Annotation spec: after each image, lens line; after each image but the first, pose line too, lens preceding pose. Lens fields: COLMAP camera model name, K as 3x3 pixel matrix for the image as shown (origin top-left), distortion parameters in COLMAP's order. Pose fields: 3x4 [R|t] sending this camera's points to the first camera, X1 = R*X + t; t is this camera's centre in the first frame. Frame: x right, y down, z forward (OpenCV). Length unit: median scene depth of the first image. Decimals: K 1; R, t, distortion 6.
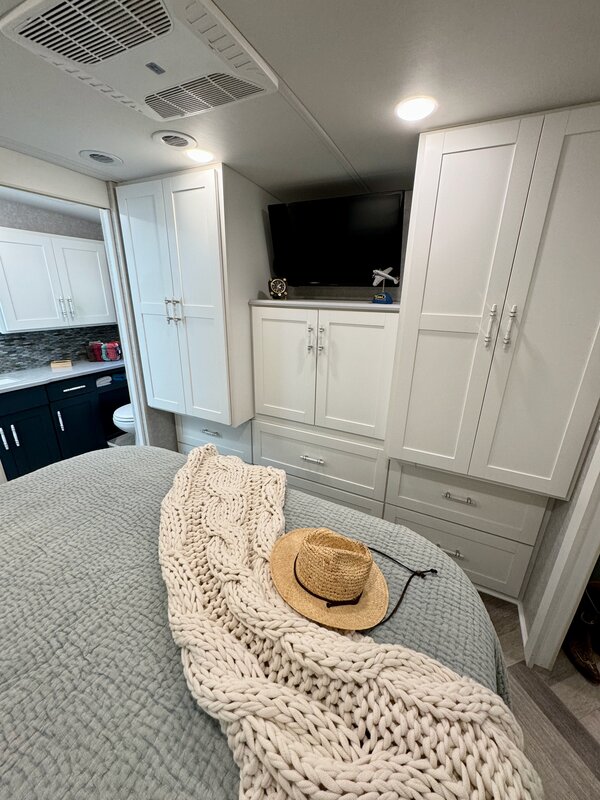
lens RADIAL K [[319.1, 0, 299.7], [0, 319.1, 398.0], [0, 0, 1]] dist [-0.004713, 0.000150]
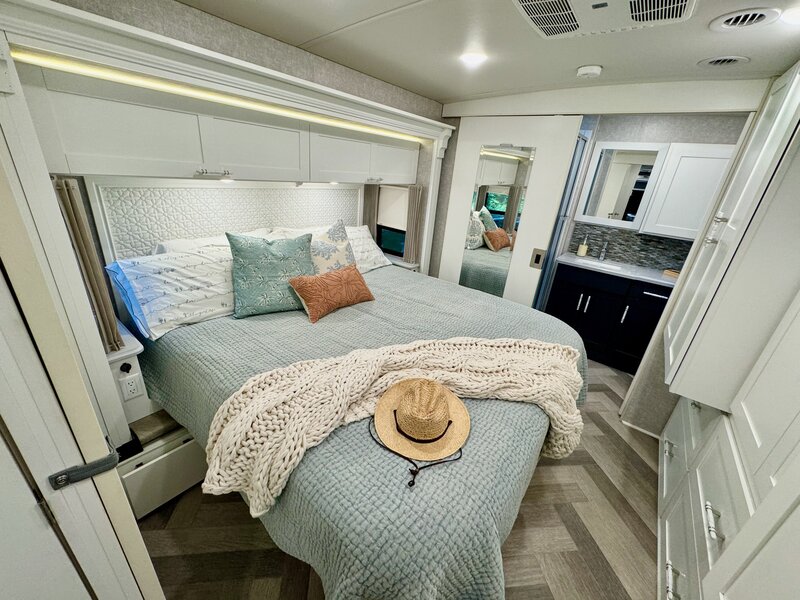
lens RADIAL K [[319.1, 0, 397.3], [0, 319.1, 305.0], [0, 0, 1]] dist [-0.004713, 0.000150]
pose [[-0.197207, 0.356077, -0.913410, 0.362260], [-0.393477, 0.824622, 0.406417, -0.081650], [0.897934, 0.439554, -0.022513, 0.247601]]
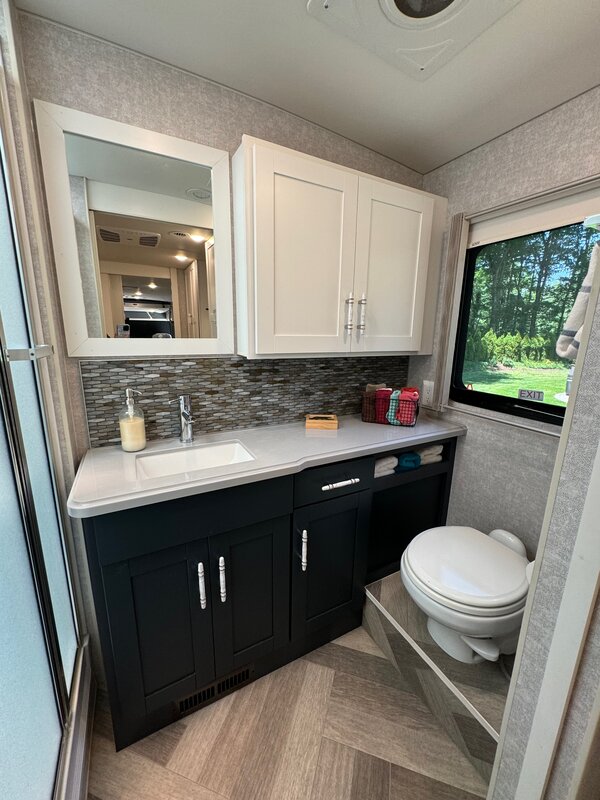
lens RADIAL K [[319.1, 0, 295.8], [0, 319.1, 397.8], [0, 0, 1]] dist [-0.004713, 0.000150]
pose [[0.809500, 0.117503, -0.575242, -0.448410], [-0.189623, 0.979586, -0.066747, -0.095215], [0.555656, 0.163111, 0.815255, 0.498949]]
